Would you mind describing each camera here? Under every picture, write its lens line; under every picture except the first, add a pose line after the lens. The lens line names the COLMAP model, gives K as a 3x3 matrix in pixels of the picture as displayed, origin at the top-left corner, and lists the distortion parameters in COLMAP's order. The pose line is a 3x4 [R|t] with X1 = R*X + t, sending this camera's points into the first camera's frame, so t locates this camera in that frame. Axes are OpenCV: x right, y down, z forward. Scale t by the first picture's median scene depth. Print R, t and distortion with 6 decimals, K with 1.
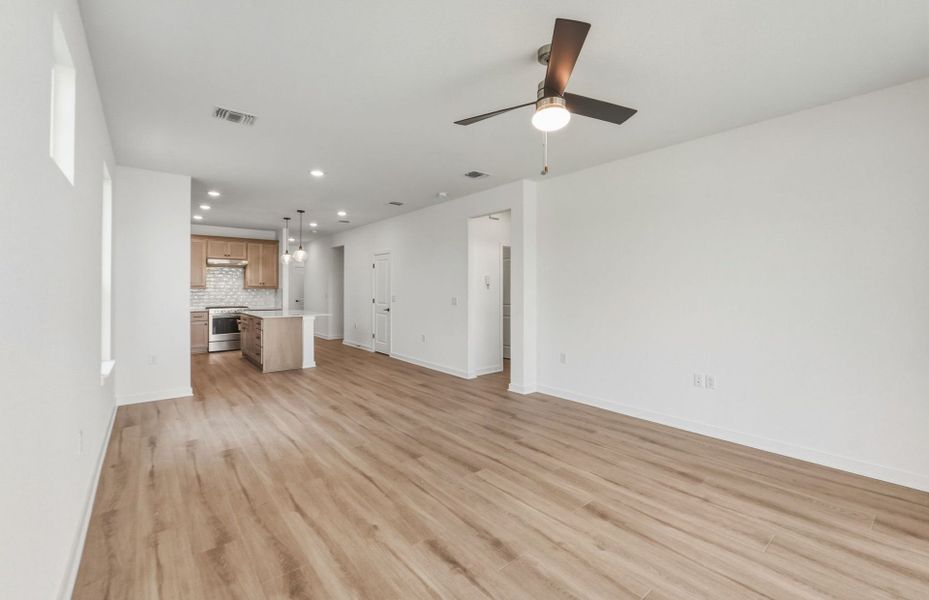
lens RADIAL K [[395.3, 0, 463.5], [0, 395.3, 291.6], [0, 0, 1]] dist [0.000807, -0.000065]
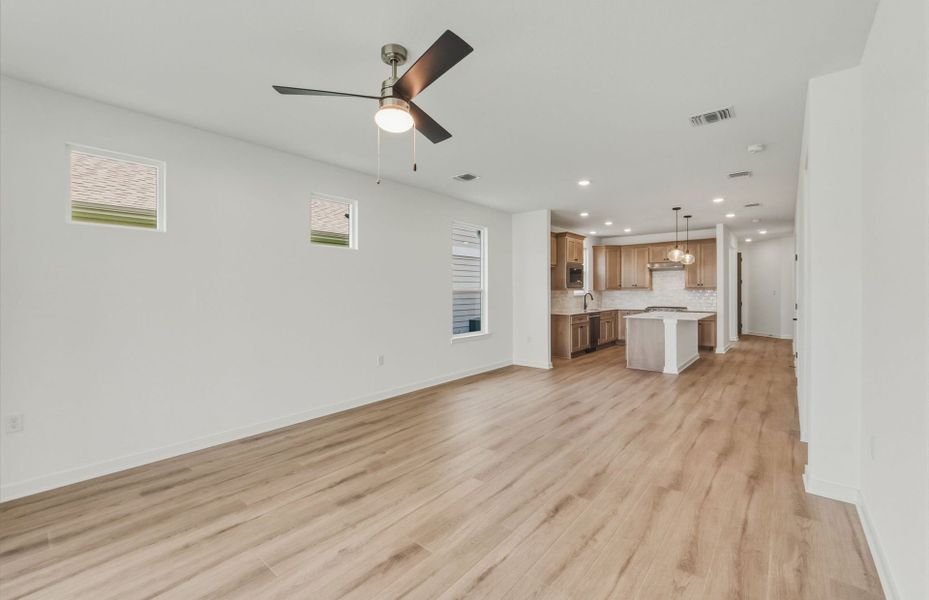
lens RADIAL K [[384.7, 0, 467.5], [0, 384.7, 292.5], [0, 0, 1]] dist [-0.004102, -0.000193]
pose [[0.197714, 0.005173, -0.980246, 0.809557], [-0.002945, 0.999985, 0.004684, -0.010130], [0.980255, 0.001961, 0.197726, 0.660989]]
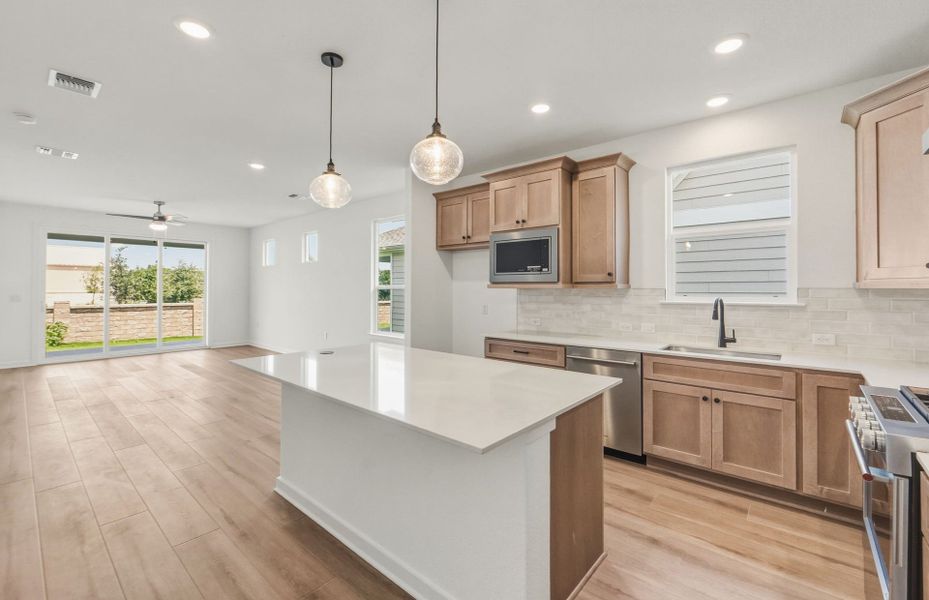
lens RADIAL K [[388.1, 0, 463.0], [0, 388.1, 282.1], [0, 0, 1]] dist [-0.002293, -0.000828]
pose [[-0.983294, -0.003457, -0.181994, -0.947238], [-0.001869, 0.999959, -0.008896, -0.020920], [0.182017, -0.008408, -0.983259, 2.761525]]
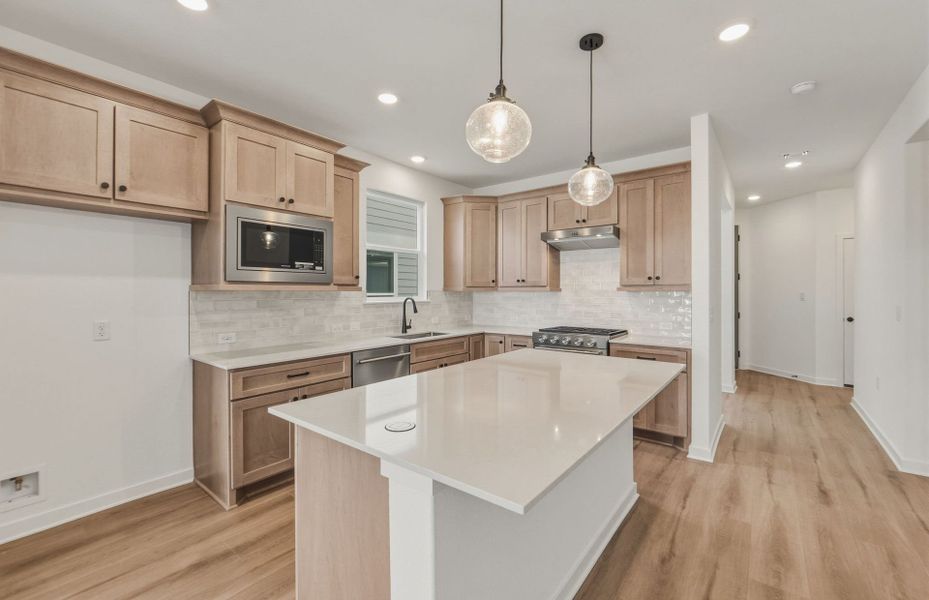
lens RADIAL K [[395.3, 0, 463.5], [0, 395.3, 291.6], [0, 0, 1]] dist [0.000807, -0.000065]
pose [[0.230498, 0.000218, -0.973073, -0.429565], [-0.006399, 0.999979, -0.001291, -0.012732], [0.973052, 0.006524, 0.230495, 1.903737]]
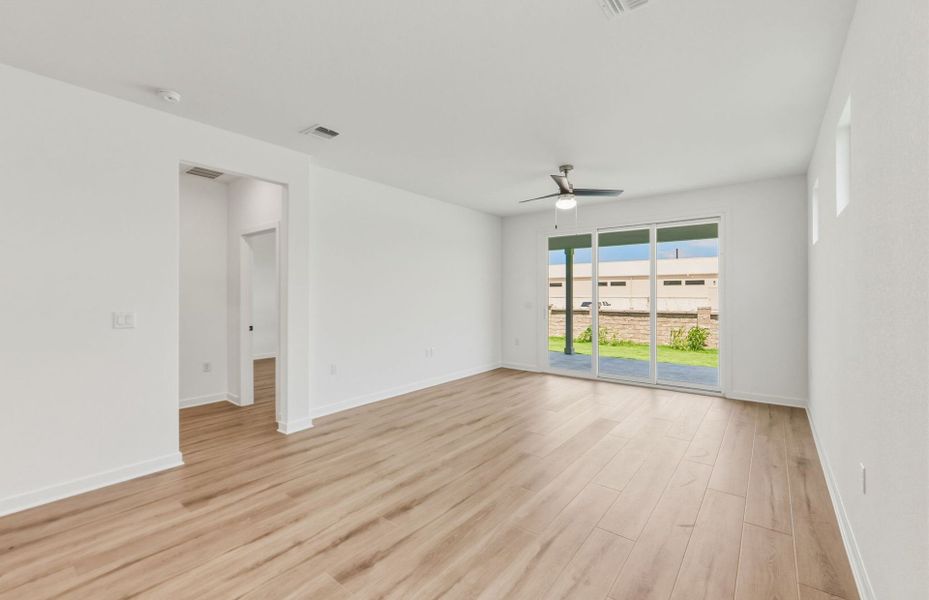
lens RADIAL K [[386.6, 0, 469.1], [0, 386.6, 287.4], [0, 0, 1]] dist [-0.003694, -0.000634]
pose [[-0.229397, 0.019245, 0.973143, -0.995405], [0.009589, 0.999801, -0.017512, -0.008807], [-0.973286, 0.005314, -0.229536, 1.258075]]
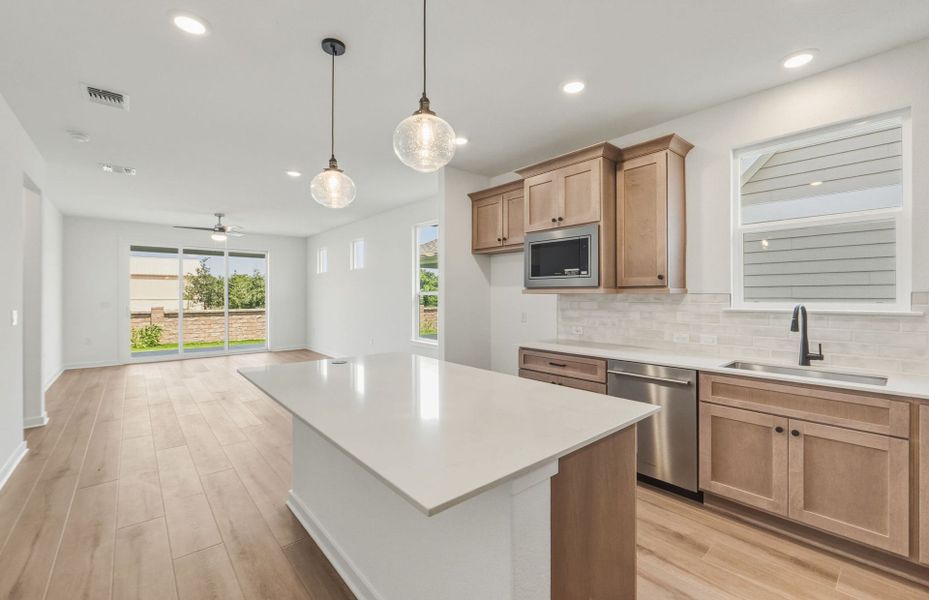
lens RADIAL K [[384.7, 0, 467.5], [0, 384.7, 292.5], [0, 0, 1]] dist [-0.004102, -0.000193]
pose [[-0.999158, 0.002548, -0.040945, -1.036162], [0.002481, 0.999995, 0.001696, -0.018994], [0.040949, 0.001593, -0.999160, 2.683599]]
